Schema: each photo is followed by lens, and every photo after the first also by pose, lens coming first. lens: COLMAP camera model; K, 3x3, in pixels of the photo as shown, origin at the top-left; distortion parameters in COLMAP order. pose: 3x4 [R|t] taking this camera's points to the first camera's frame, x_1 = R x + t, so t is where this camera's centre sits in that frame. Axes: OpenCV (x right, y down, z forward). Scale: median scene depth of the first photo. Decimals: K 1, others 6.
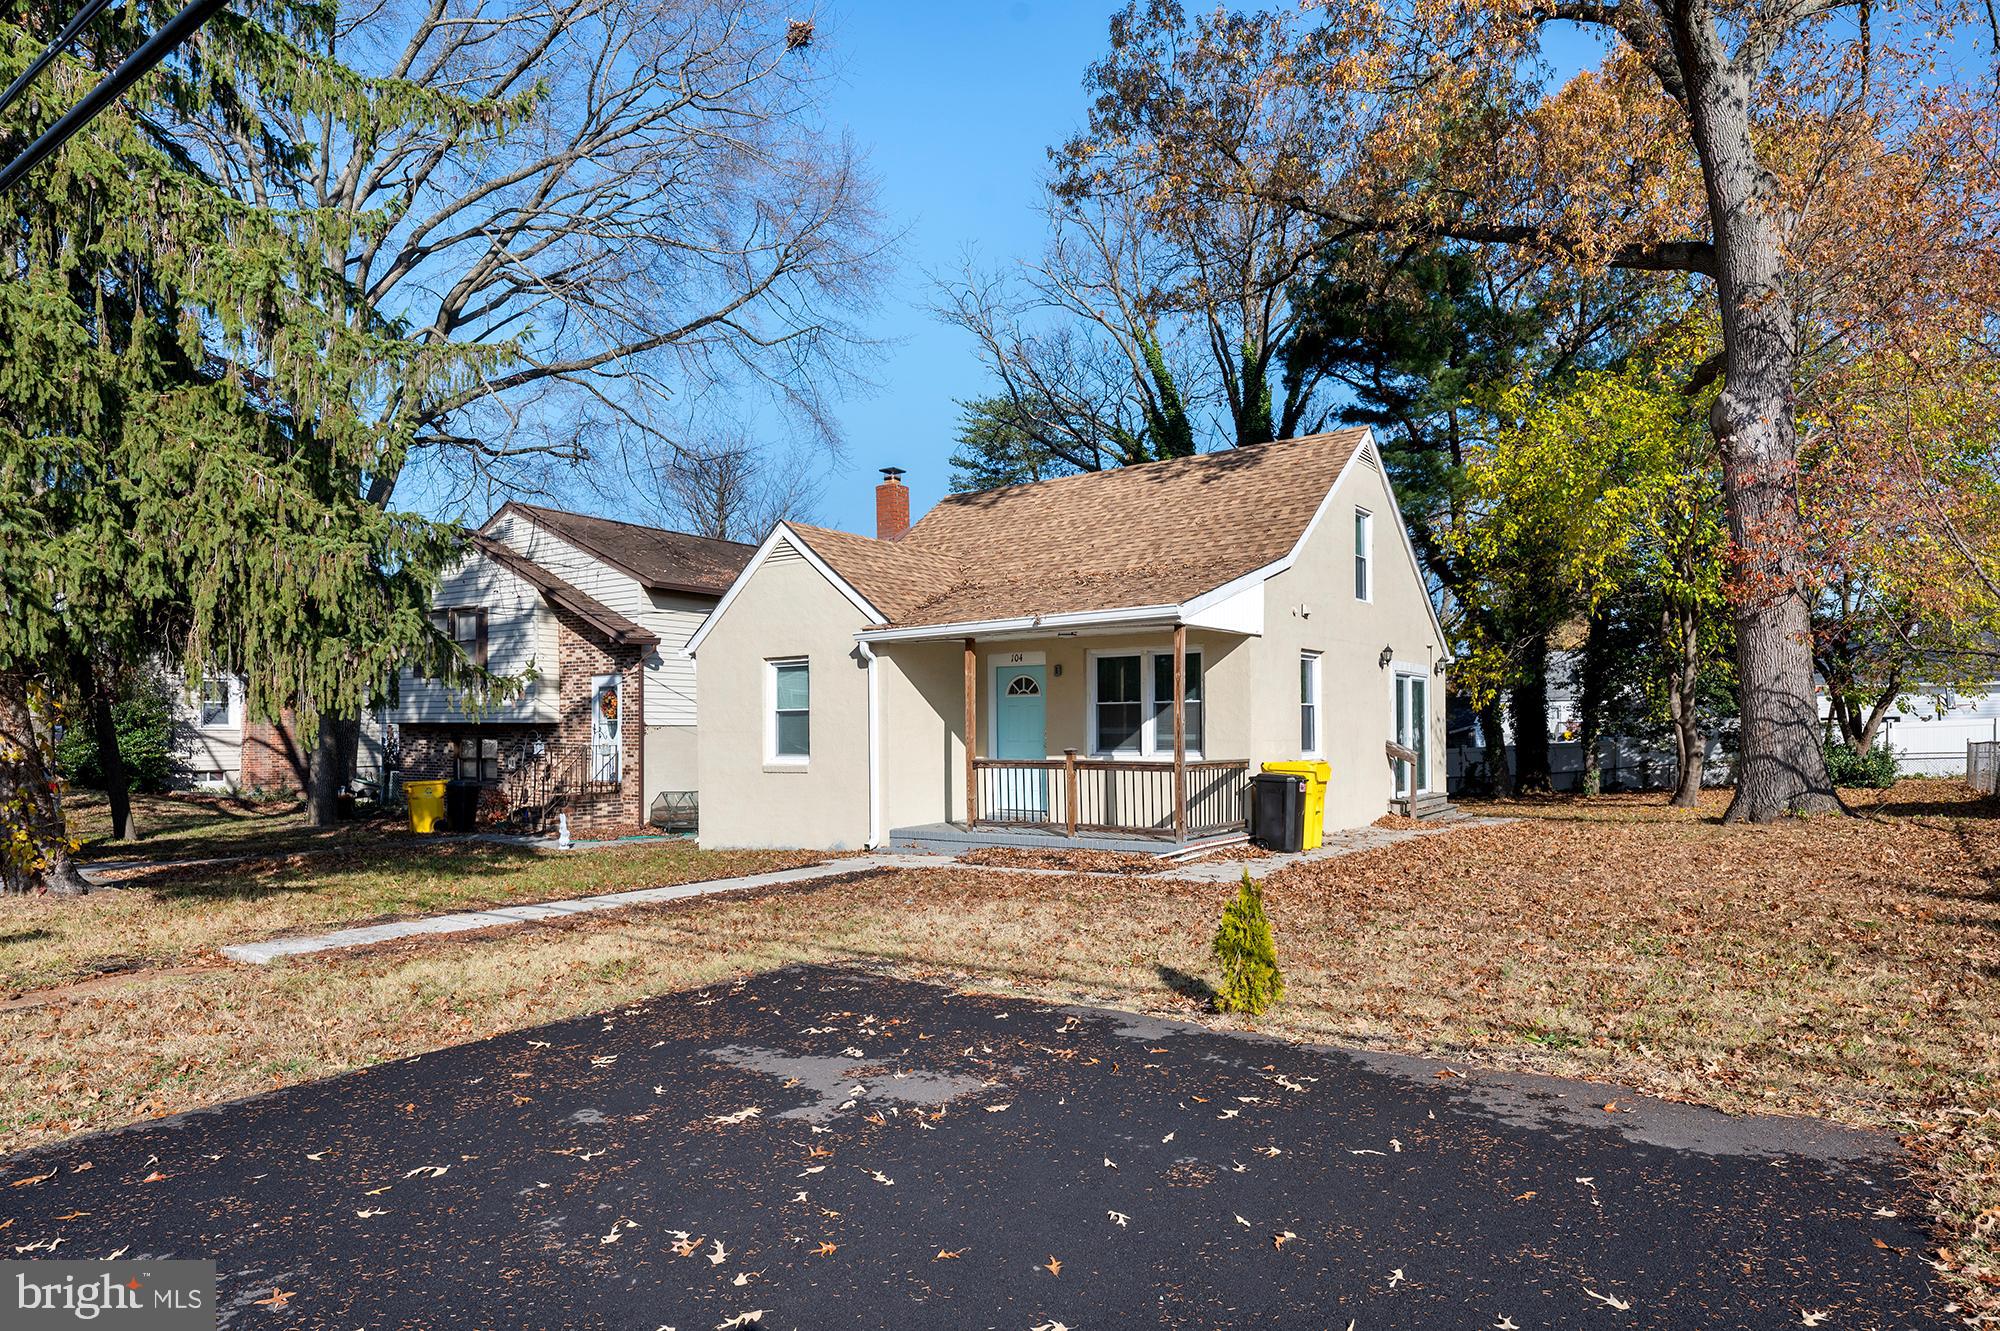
lens RADIAL K [[1202.7, 0, 1003.7], [0, 1202.7, 771.9], [0, 0, 1]] dist [0.000303, -0.000709]
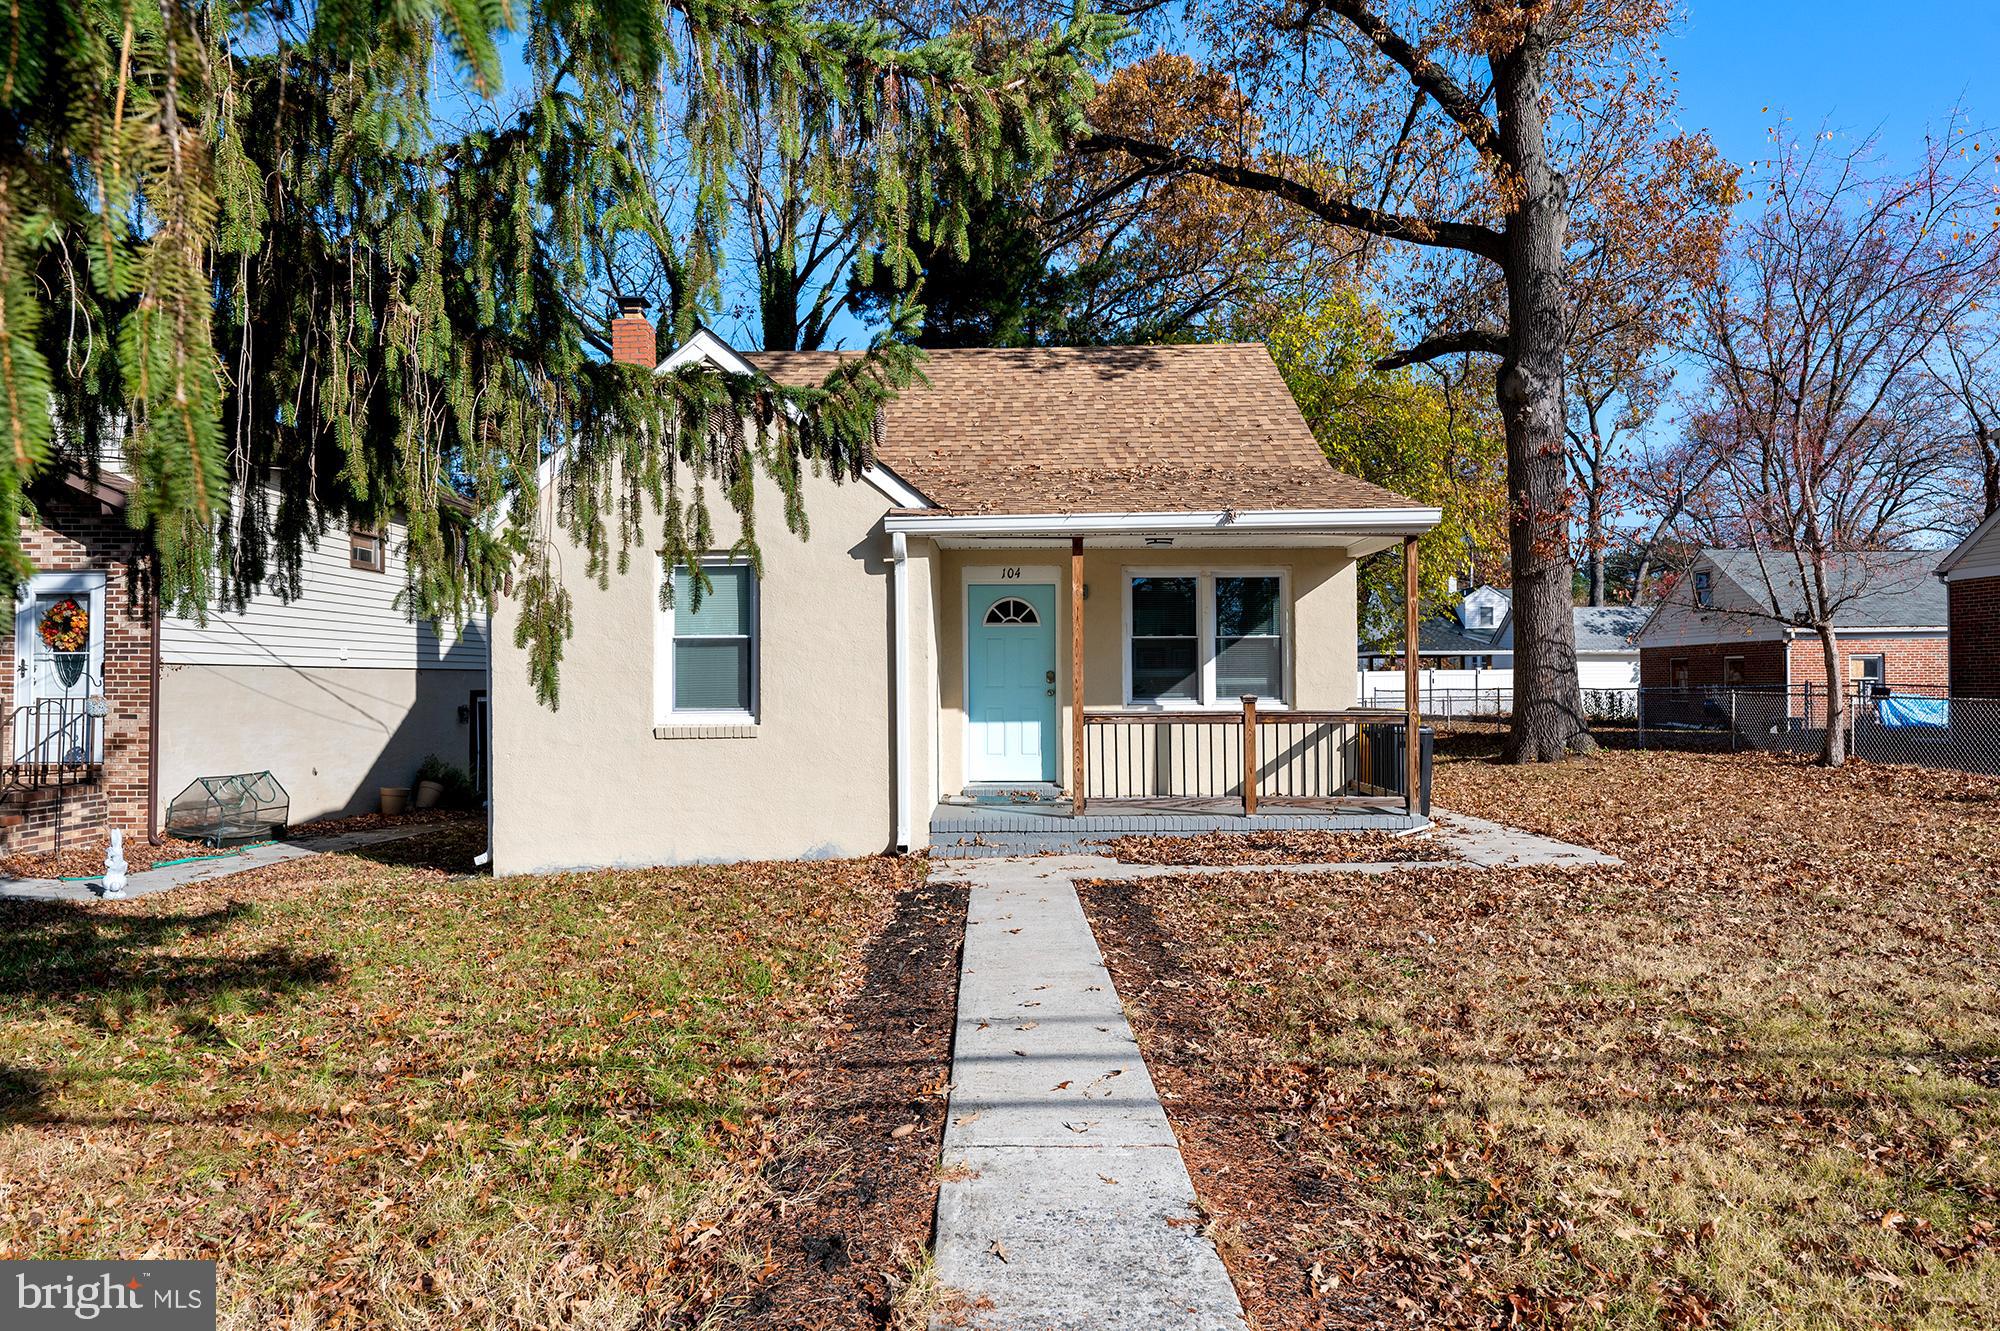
lens RADIAL K [[1171.0, 0, 1000.4], [0, 1171.0, 685.5], [0, 0, 1]] dist [0.001778, 0.000654]
pose [[0.813954, 0.000148, 0.580930, -0.410901], [0.018616, 0.999480, -0.026338, -0.007996], [-0.580631, 0.032253, 0.813528, 0.430716]]
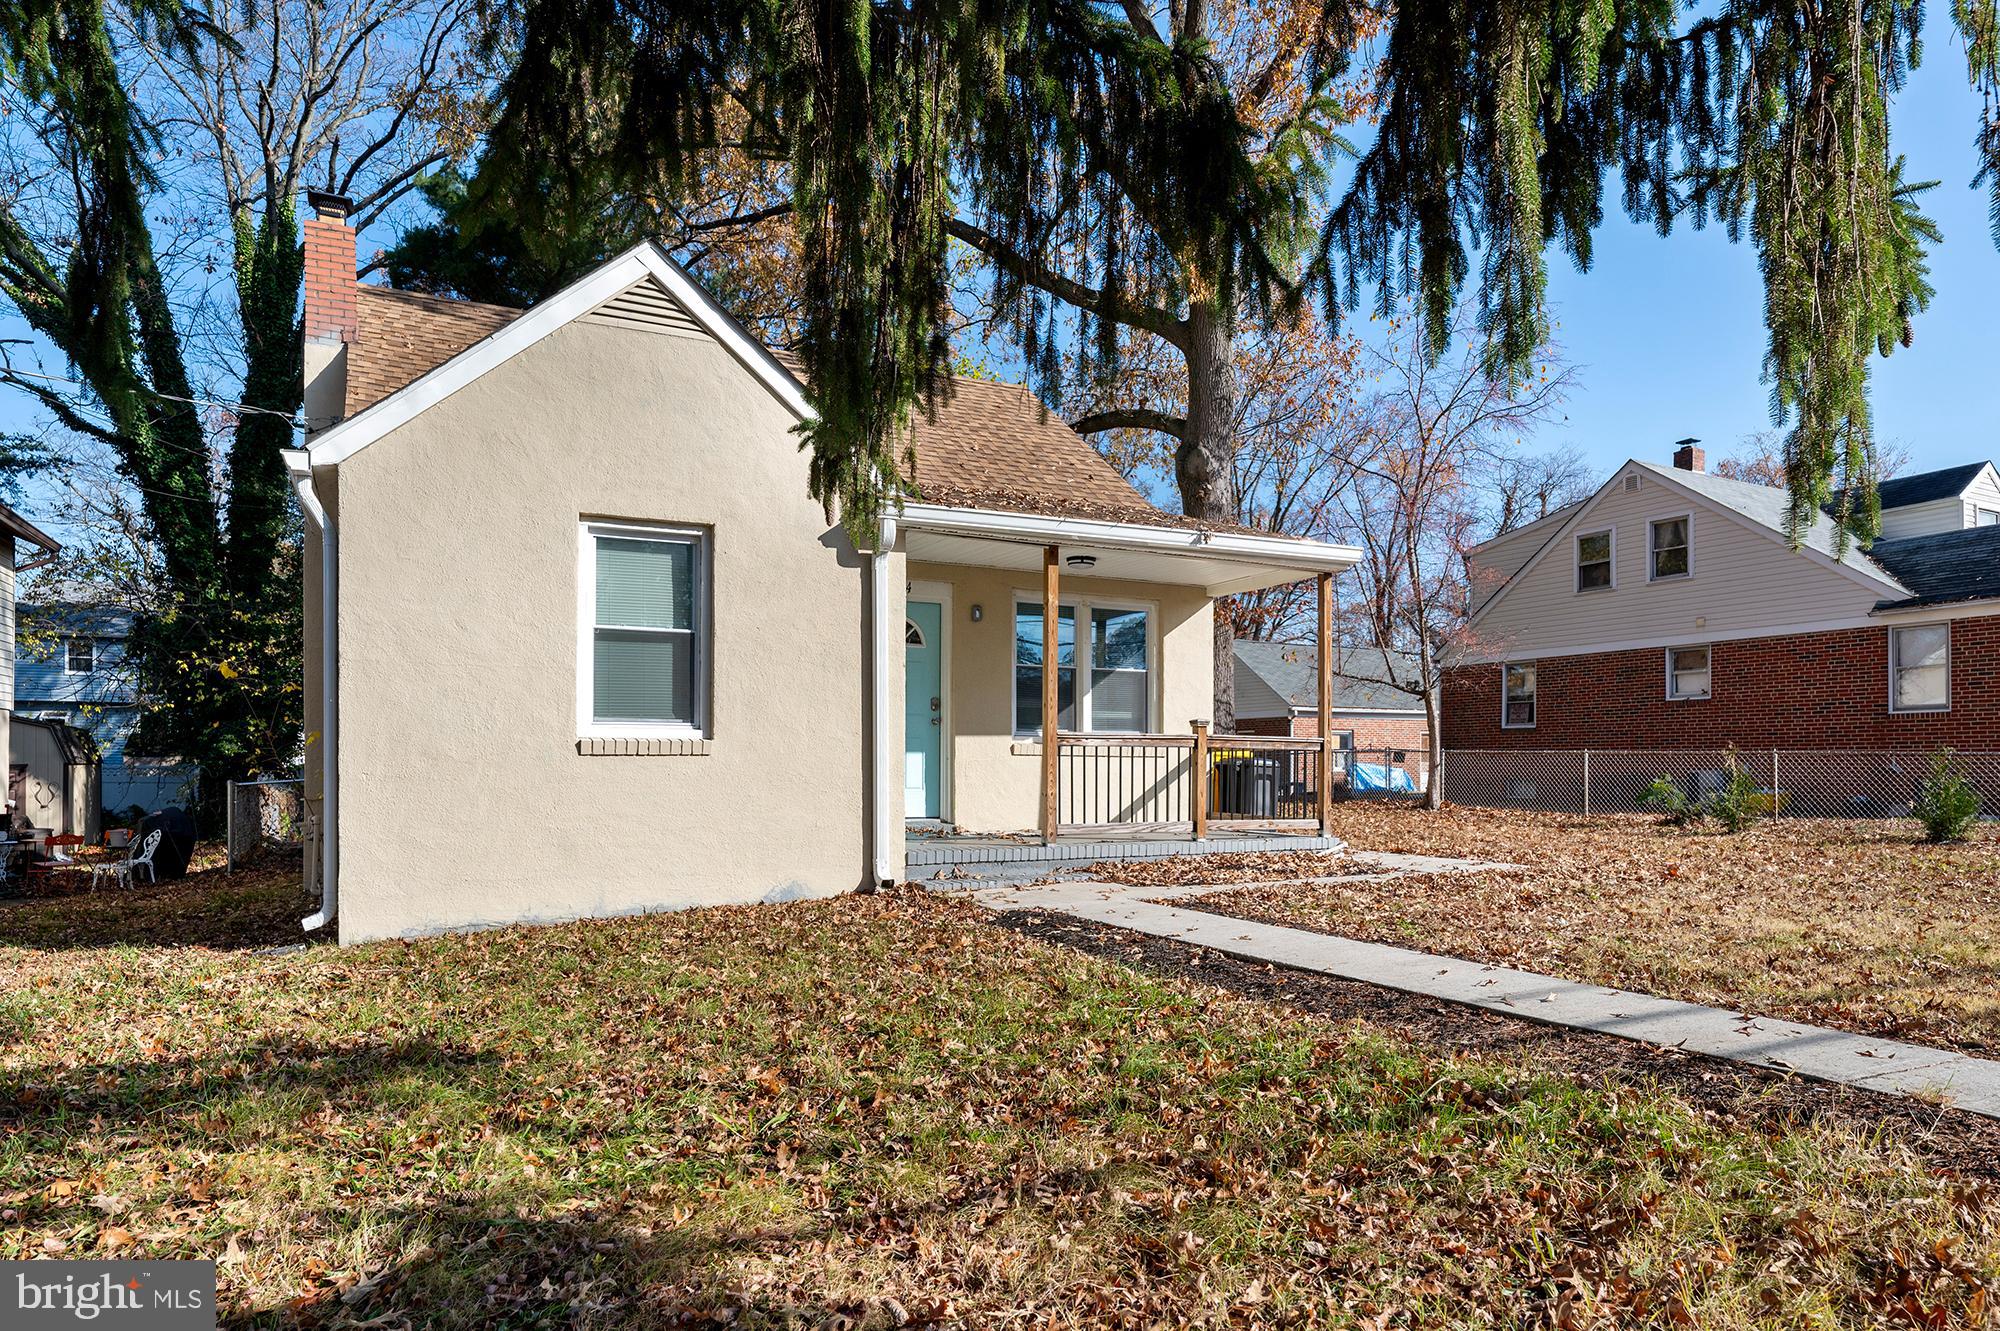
lens RADIAL K [[1202.7, 0, 1003.7], [0, 1202.7, 771.9], [0, 0, 1]] dist [0.000303, -0.000709]
pose [[0.460742, 0.002877, 0.887529, -0.554133], [0.019698, 0.999715, -0.013467, 0.016884], [-0.887315, 0.023688, 0.460554, 0.652988]]
